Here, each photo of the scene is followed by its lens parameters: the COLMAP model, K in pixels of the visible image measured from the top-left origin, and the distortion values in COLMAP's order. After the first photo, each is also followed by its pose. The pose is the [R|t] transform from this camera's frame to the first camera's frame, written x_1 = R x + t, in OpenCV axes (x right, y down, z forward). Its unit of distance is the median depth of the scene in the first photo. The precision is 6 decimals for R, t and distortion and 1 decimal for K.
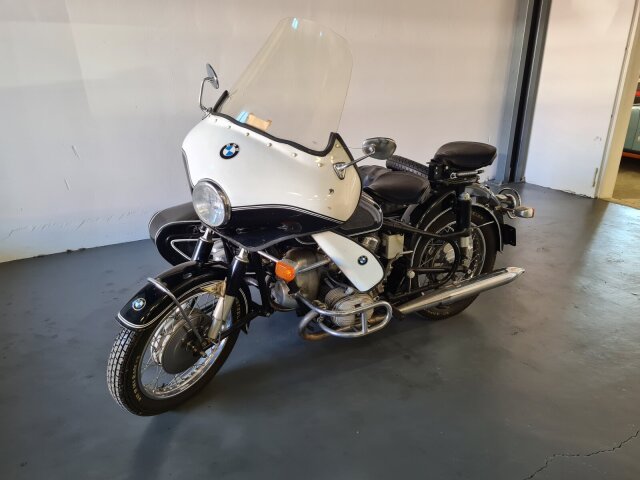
lens RADIAL K [[492.0, 0, 320.0], [0, 492.0, 240.0], [0, 0, 1]] dist [0.047551, 0.000325]
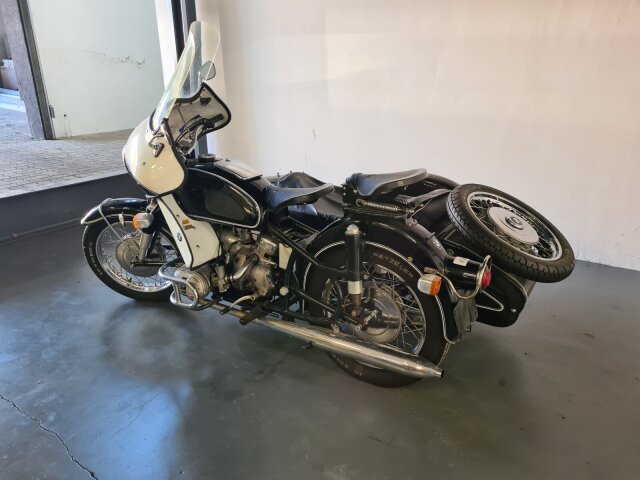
lens RADIAL K [[492.0, 0, 320.0], [0, 492.0, 240.0], [0, 0, 1]] dist [0.047551, 0.000325]
pose [[0.484953, 0.299877, -0.821519, 0.966543], [-0.316134, 0.935961, 0.155034, -0.187638], [0.815402, 0.184526, 0.548699, 0.551123]]
